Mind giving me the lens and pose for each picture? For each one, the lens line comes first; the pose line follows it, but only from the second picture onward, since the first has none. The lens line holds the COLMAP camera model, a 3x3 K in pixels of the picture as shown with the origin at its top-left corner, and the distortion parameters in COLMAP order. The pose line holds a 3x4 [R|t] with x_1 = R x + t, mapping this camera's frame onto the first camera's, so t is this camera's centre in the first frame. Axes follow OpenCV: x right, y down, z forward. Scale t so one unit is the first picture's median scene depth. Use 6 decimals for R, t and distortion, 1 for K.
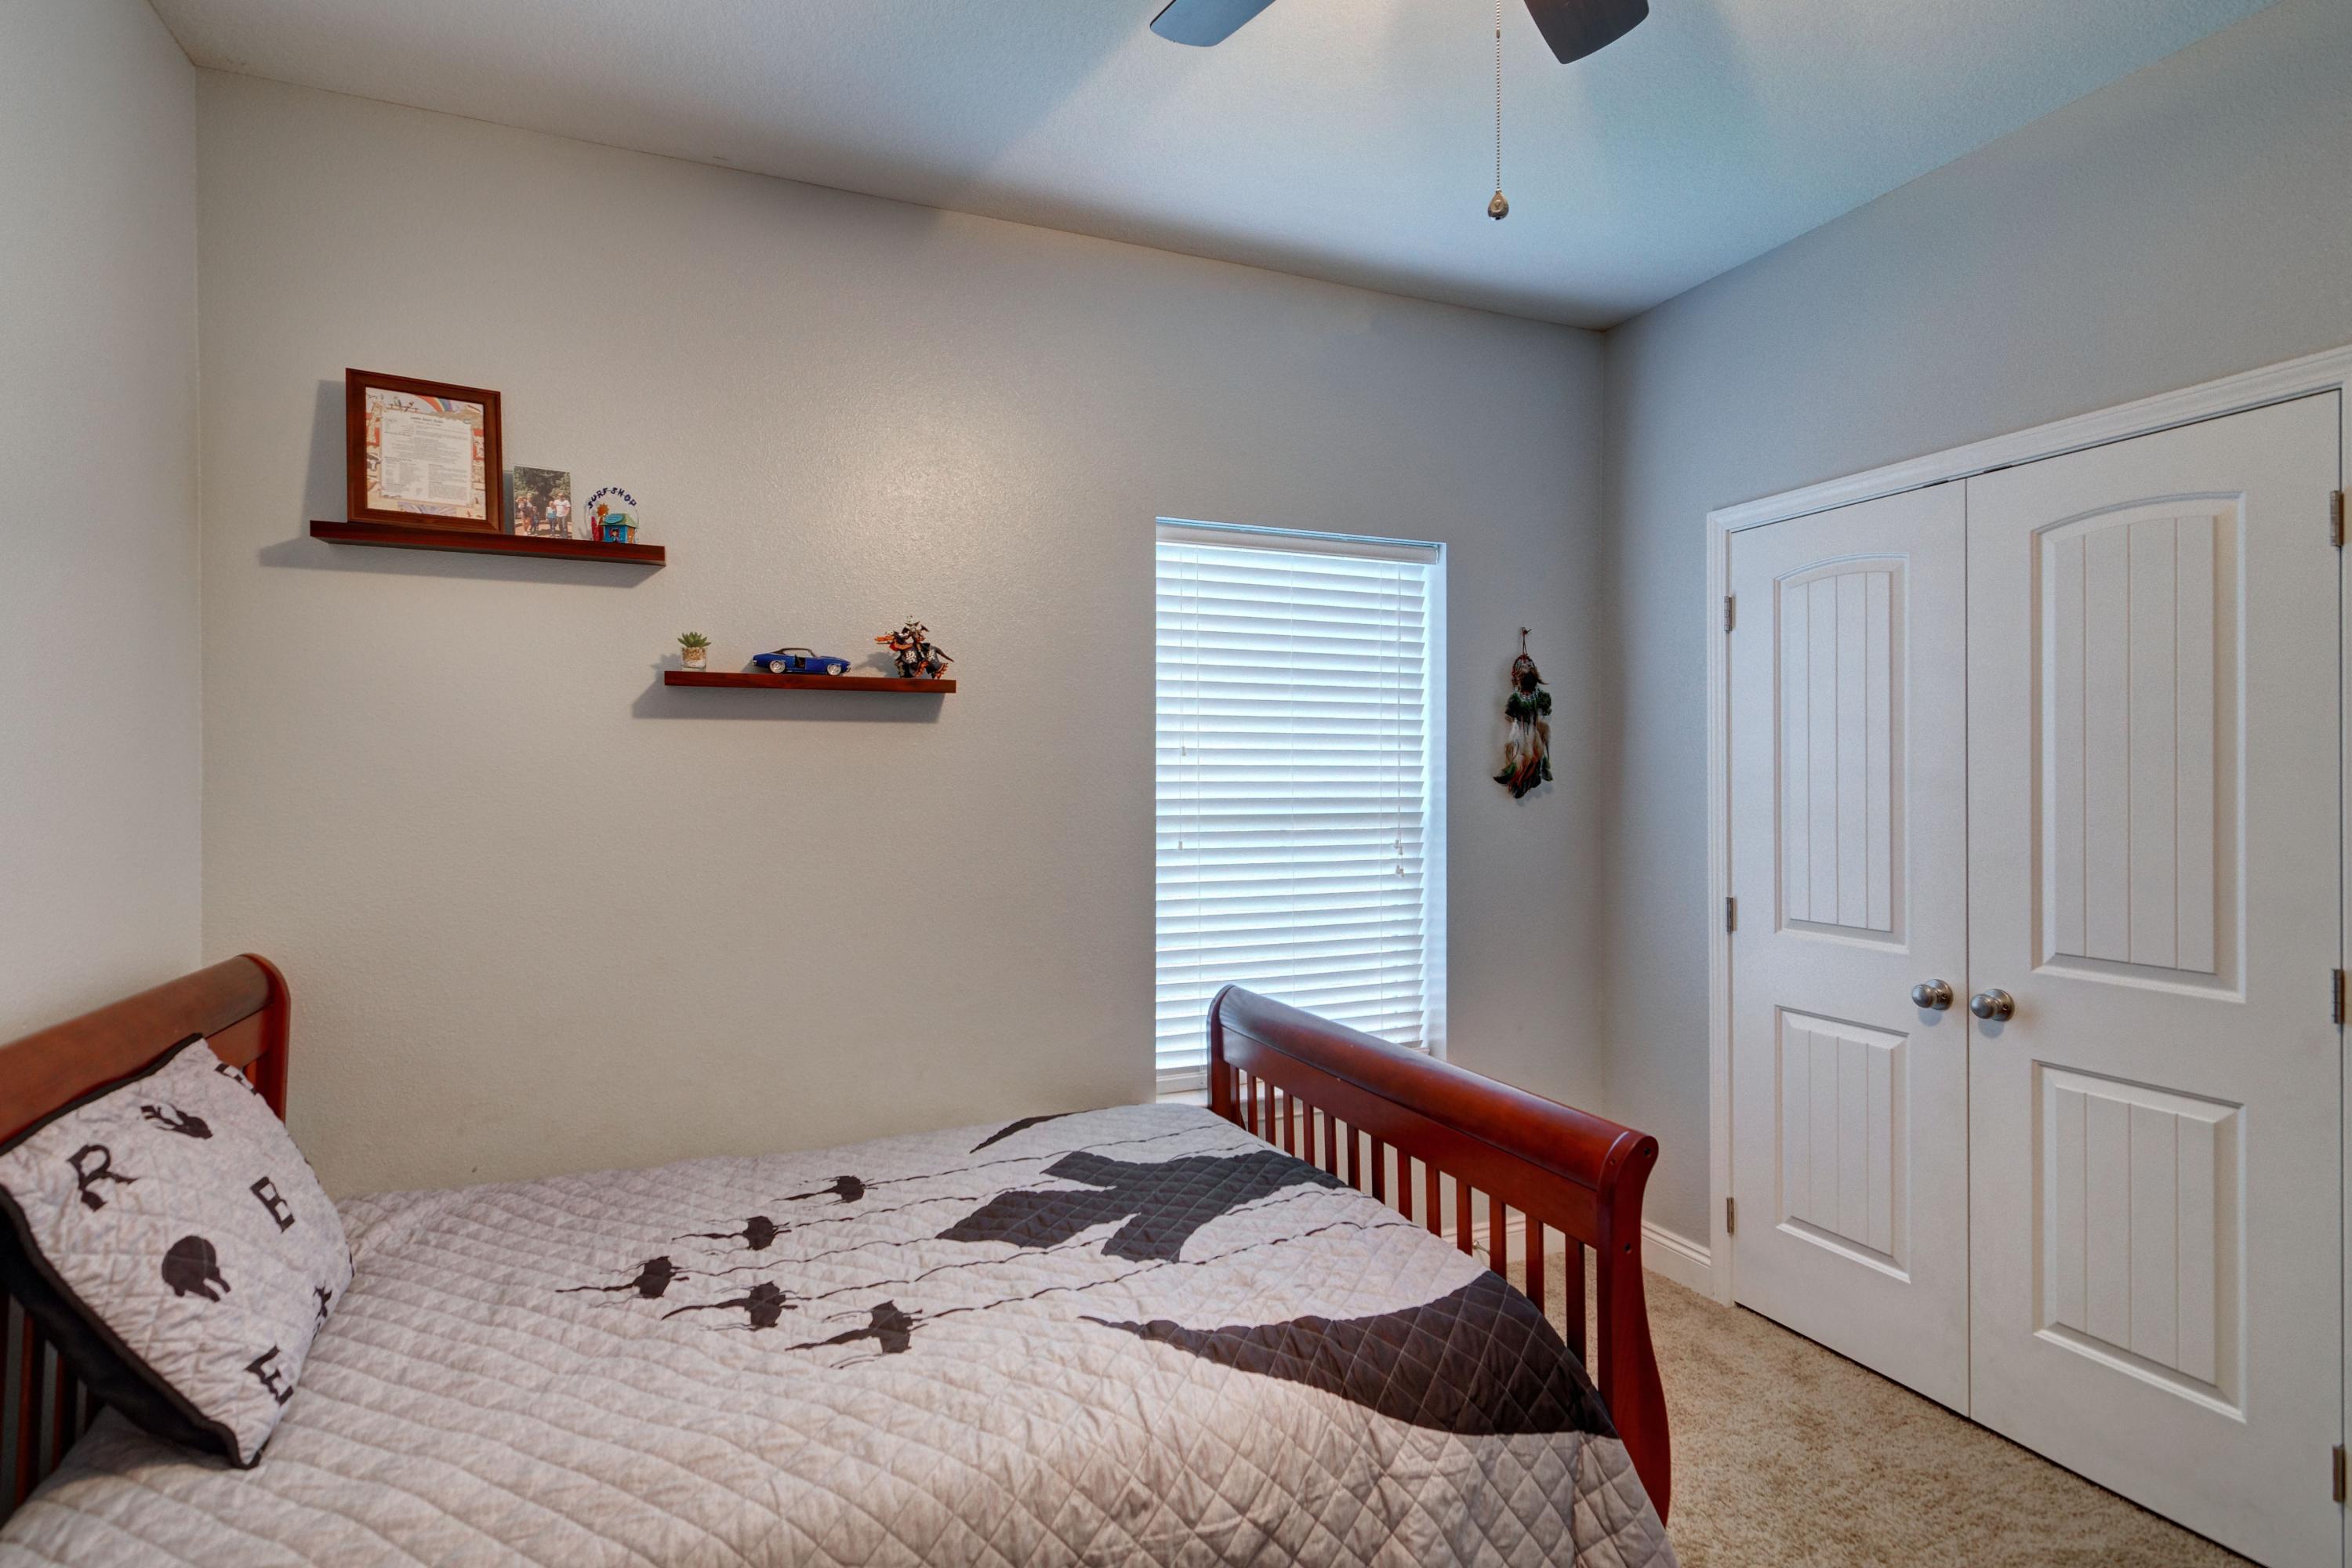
lens RADIAL K [[1142.7, 0, 1162.0], [0, 1142.7, 774.8], [0, 0, 1]] dist [0.001217, -0.000380]
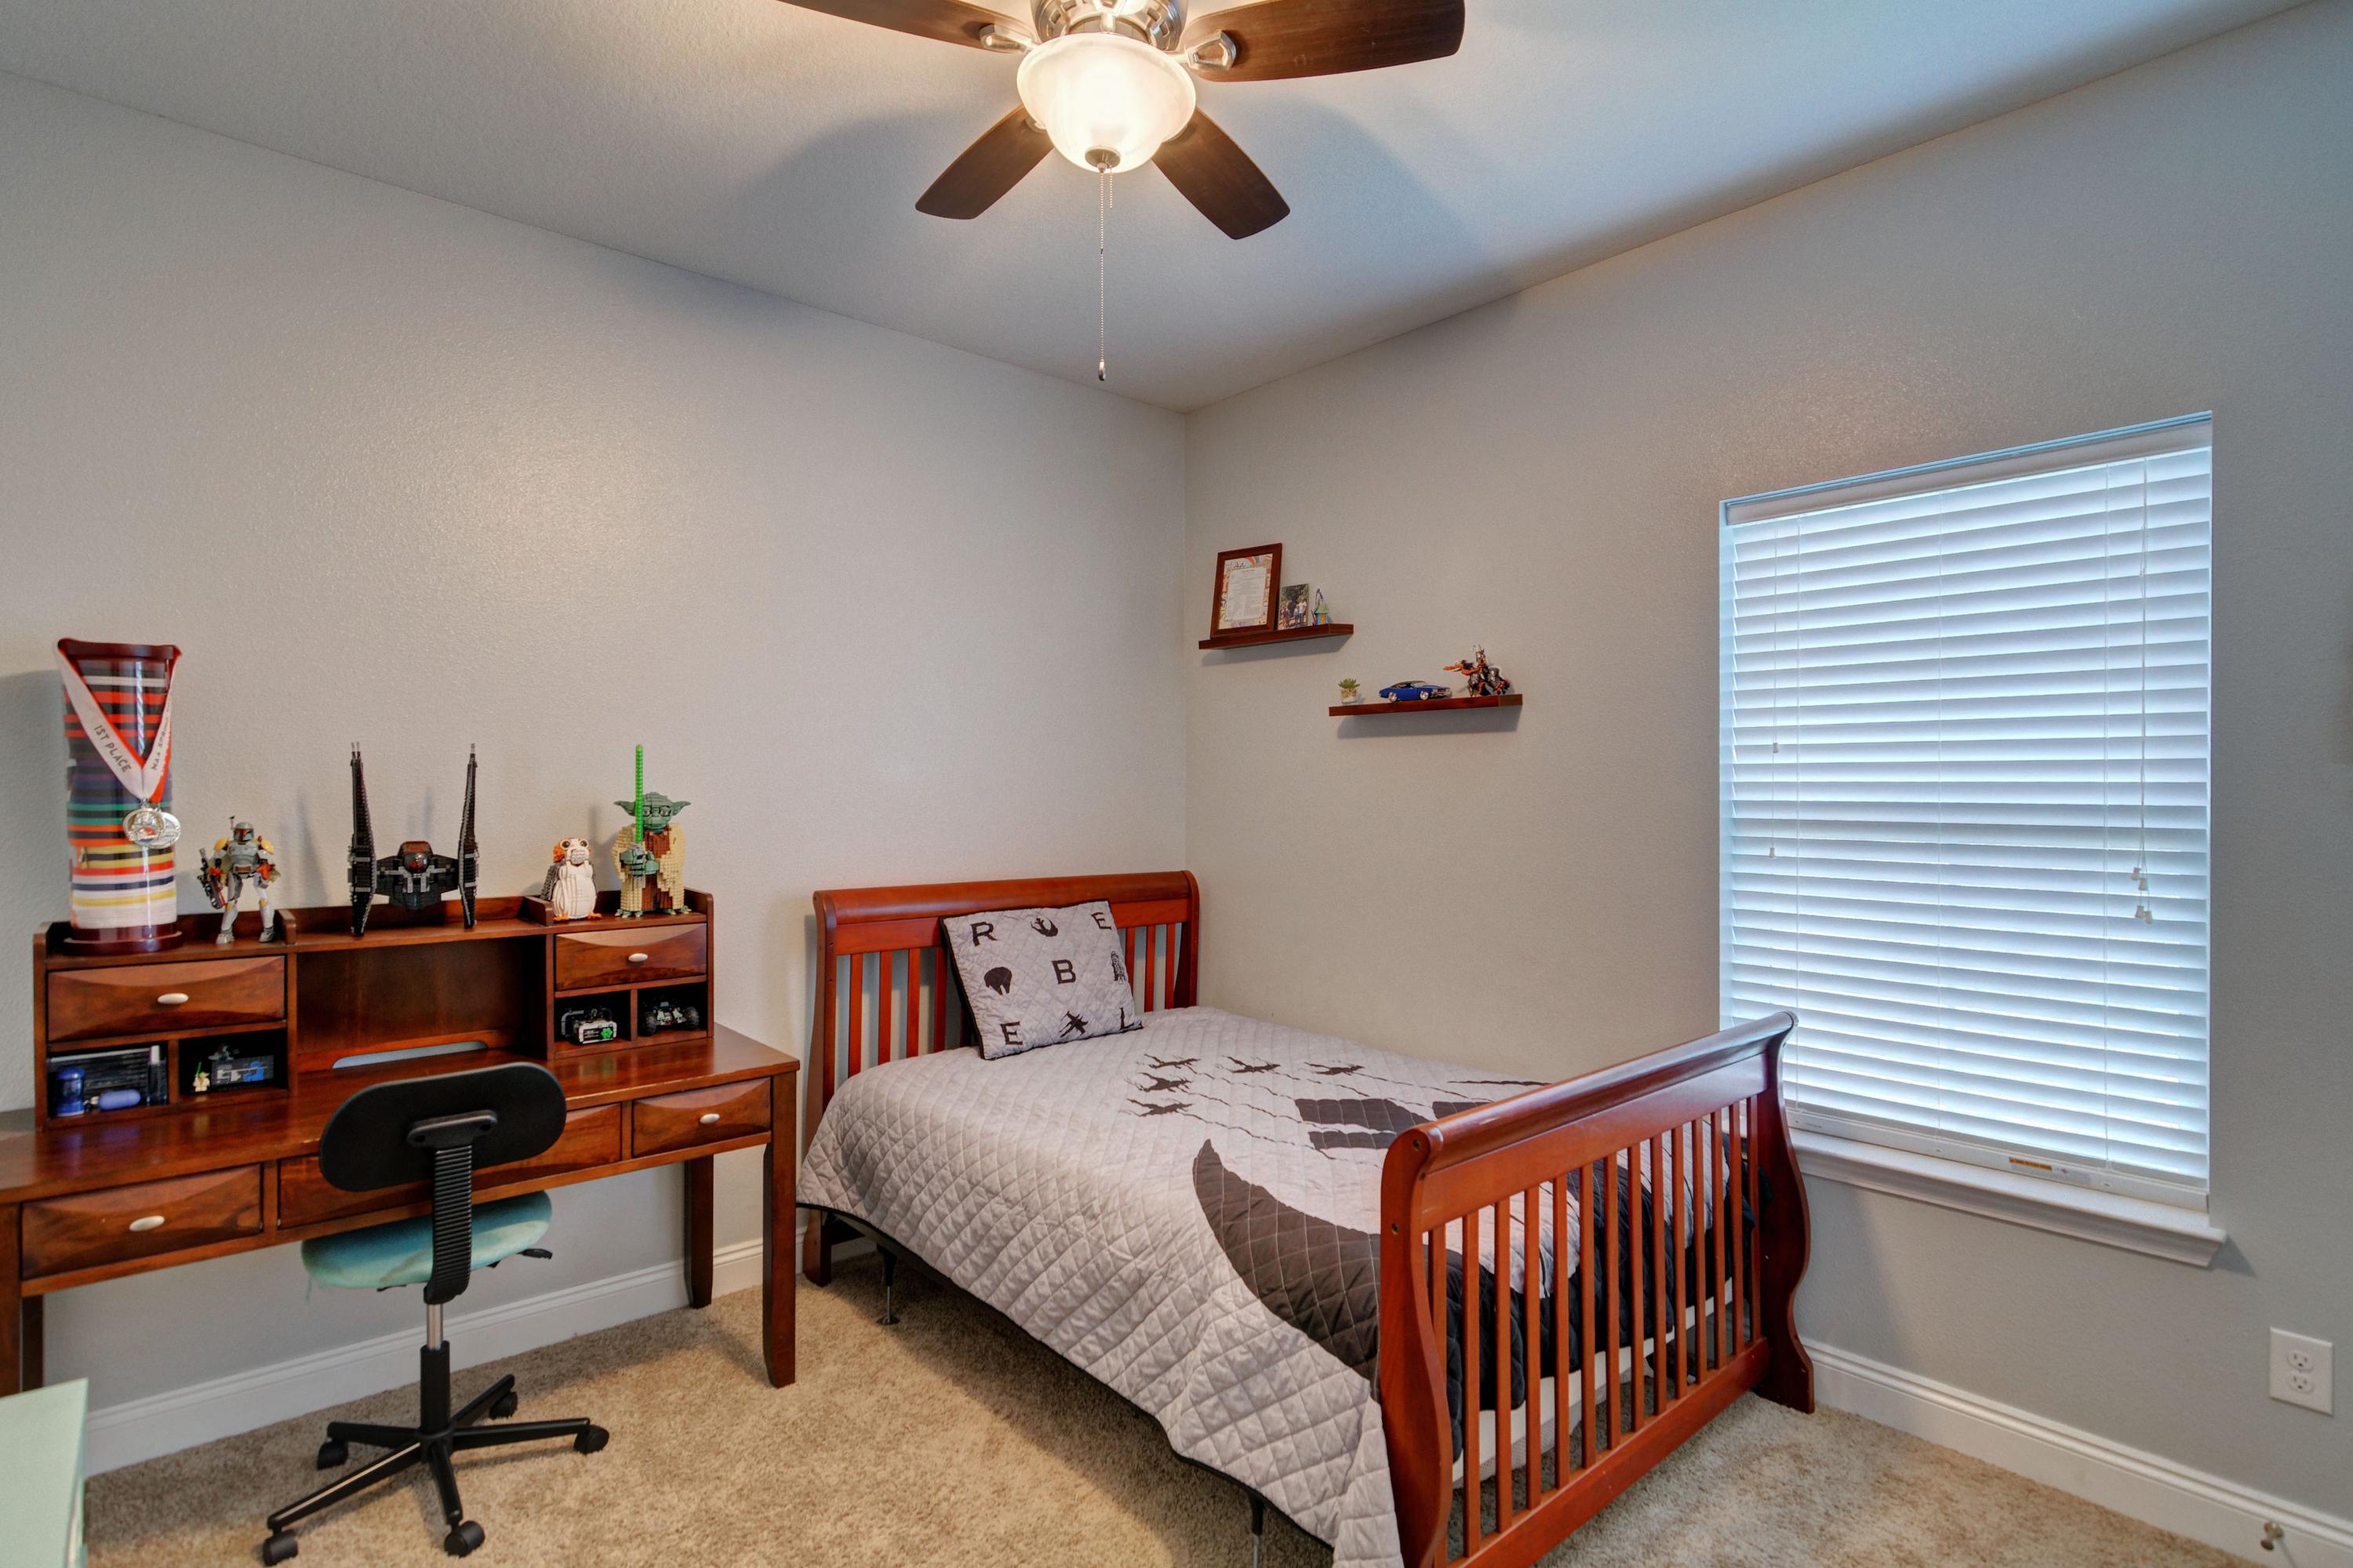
lens RADIAL K [[1143.2, 0, 1186.6], [0, 1143.2, 778.6], [0, 0, 1]] dist [0.001217, -0.000380]
pose [[0.328690, -0.004200, -0.944429, 0.926679], [0.000567, 0.999991, -0.004250, 0.008884], [0.944438, 0.000861, 0.328689, 0.340033]]
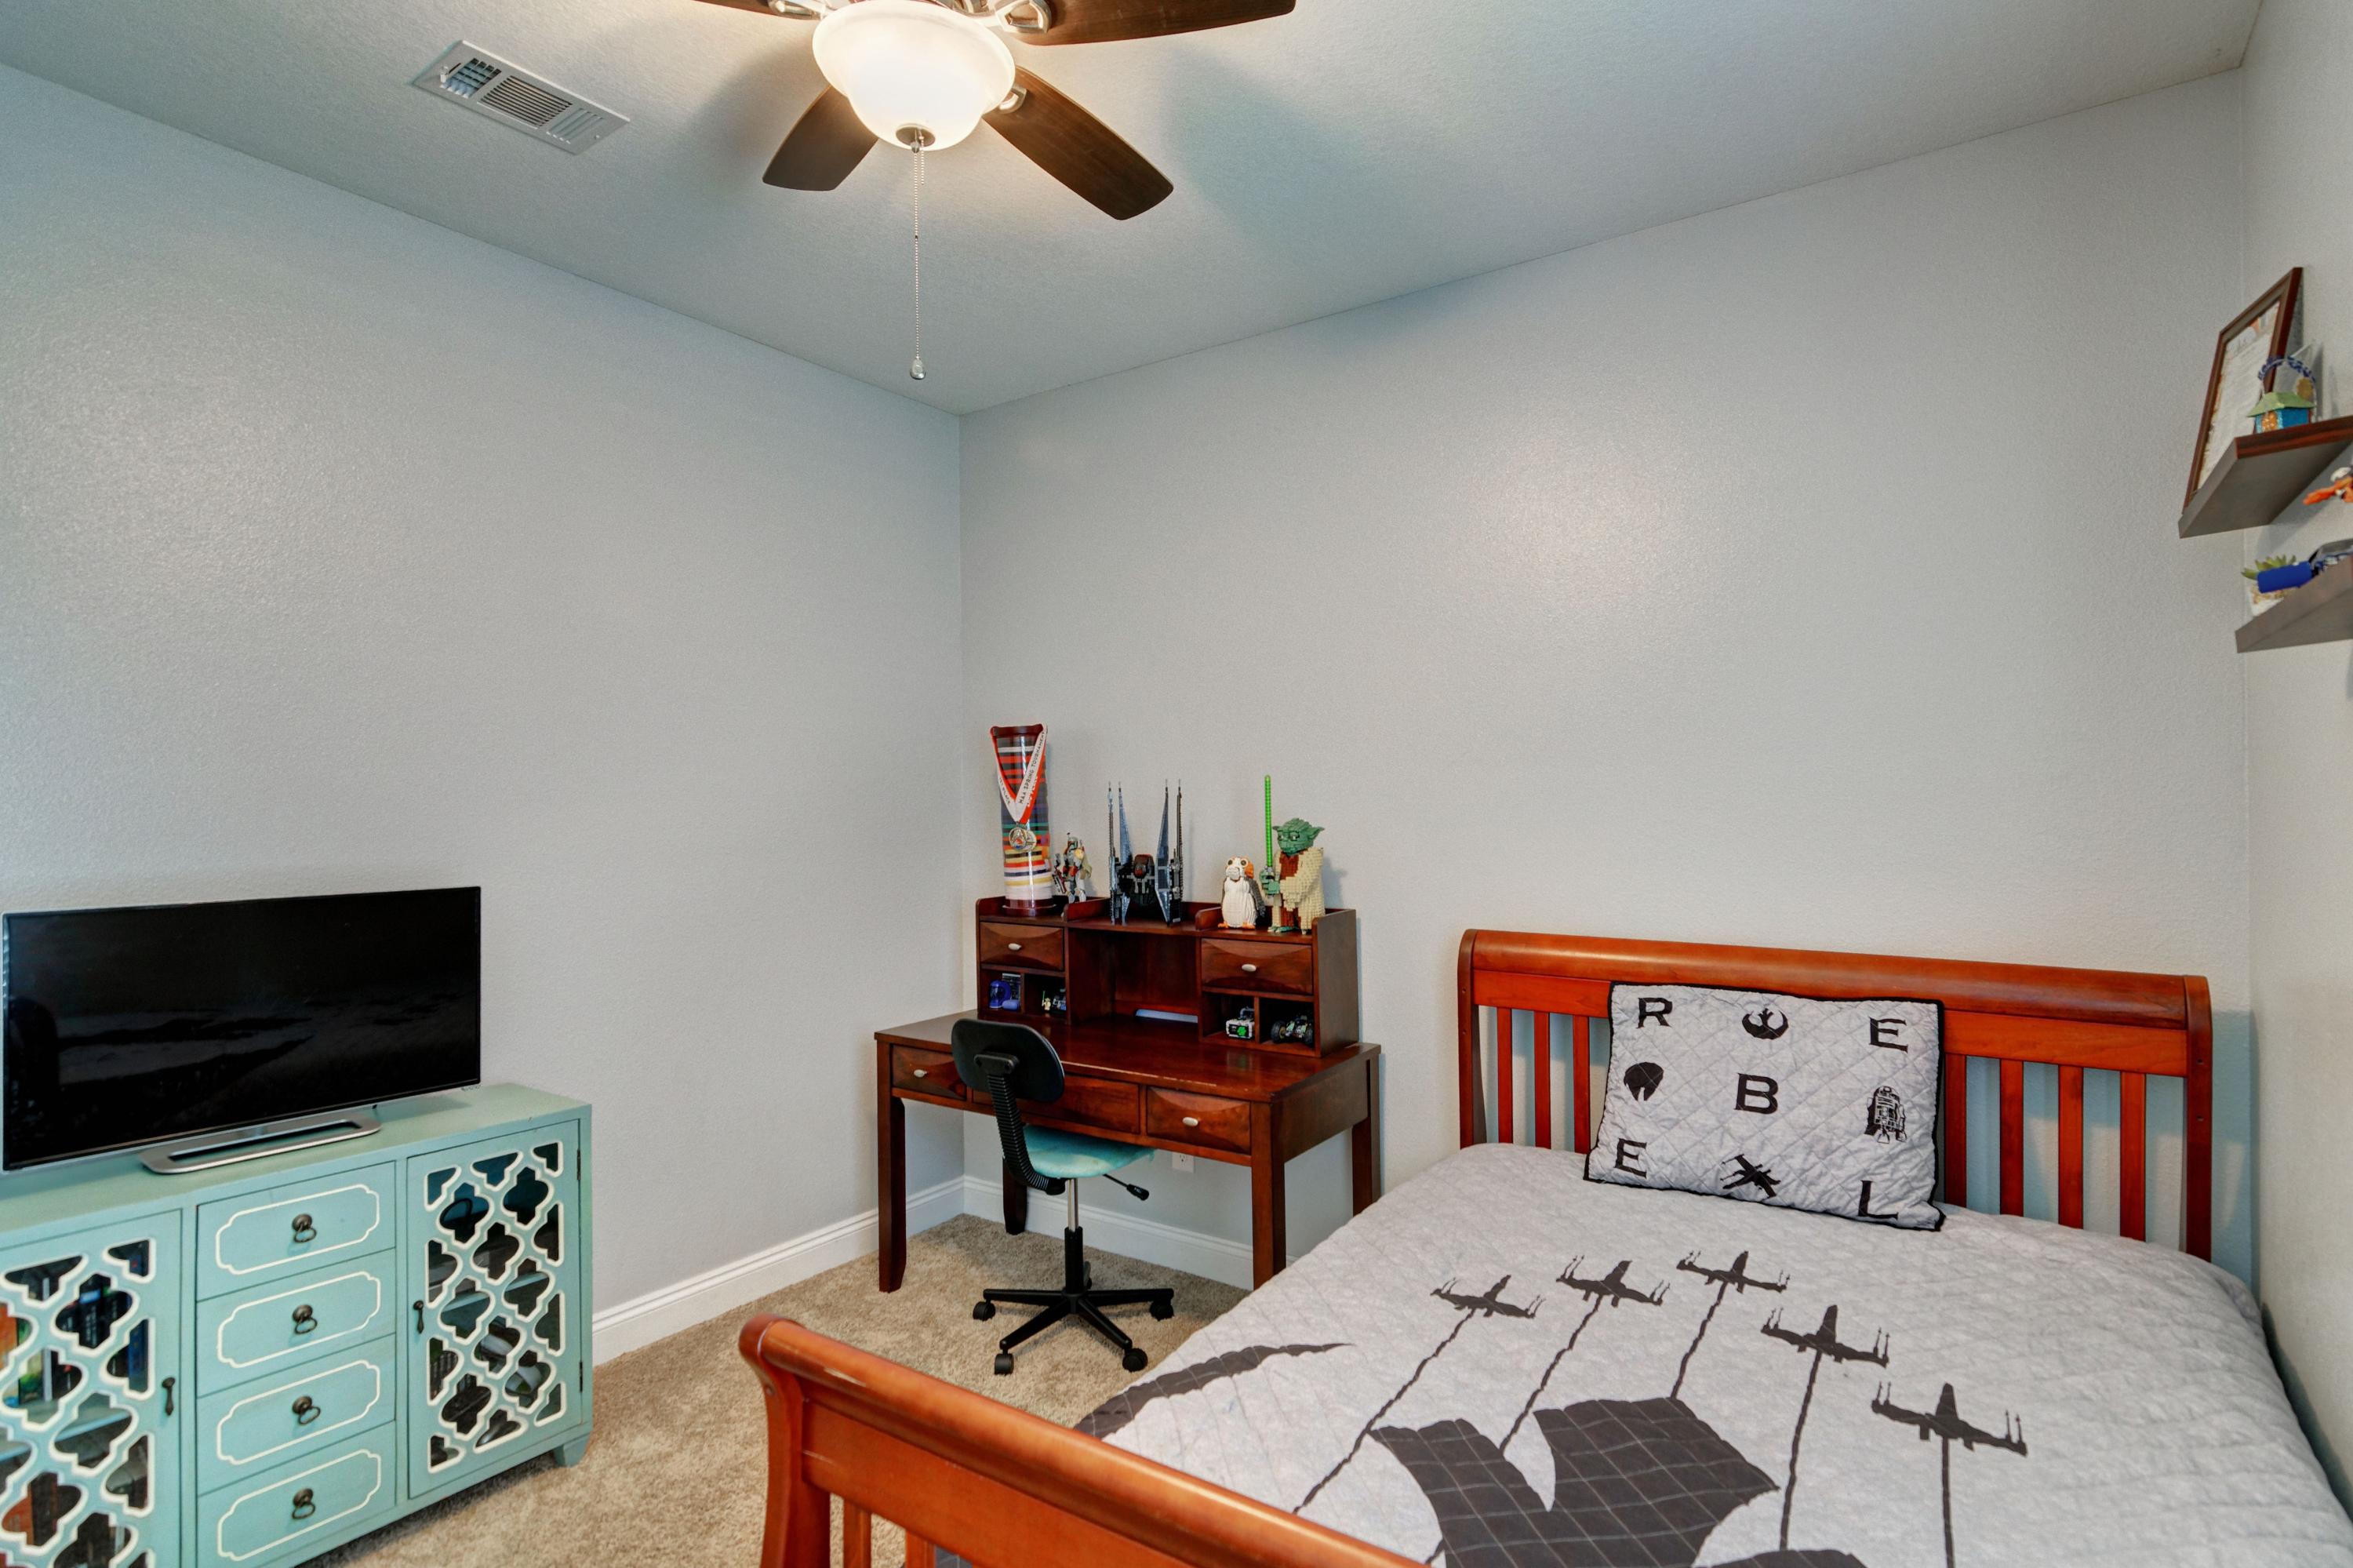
lens RADIAL K [[1143.2, 0, 1190.1], [0, 1143.2, 801.5], [0, 0, 1]] dist [0.001217, -0.000380]
pose [[-0.830847, 0.005409, -0.556475, 0.417915], [0.008687, 0.999957, -0.003250, 0.001859], [0.556433, -0.007534, -0.830858, 1.221912]]
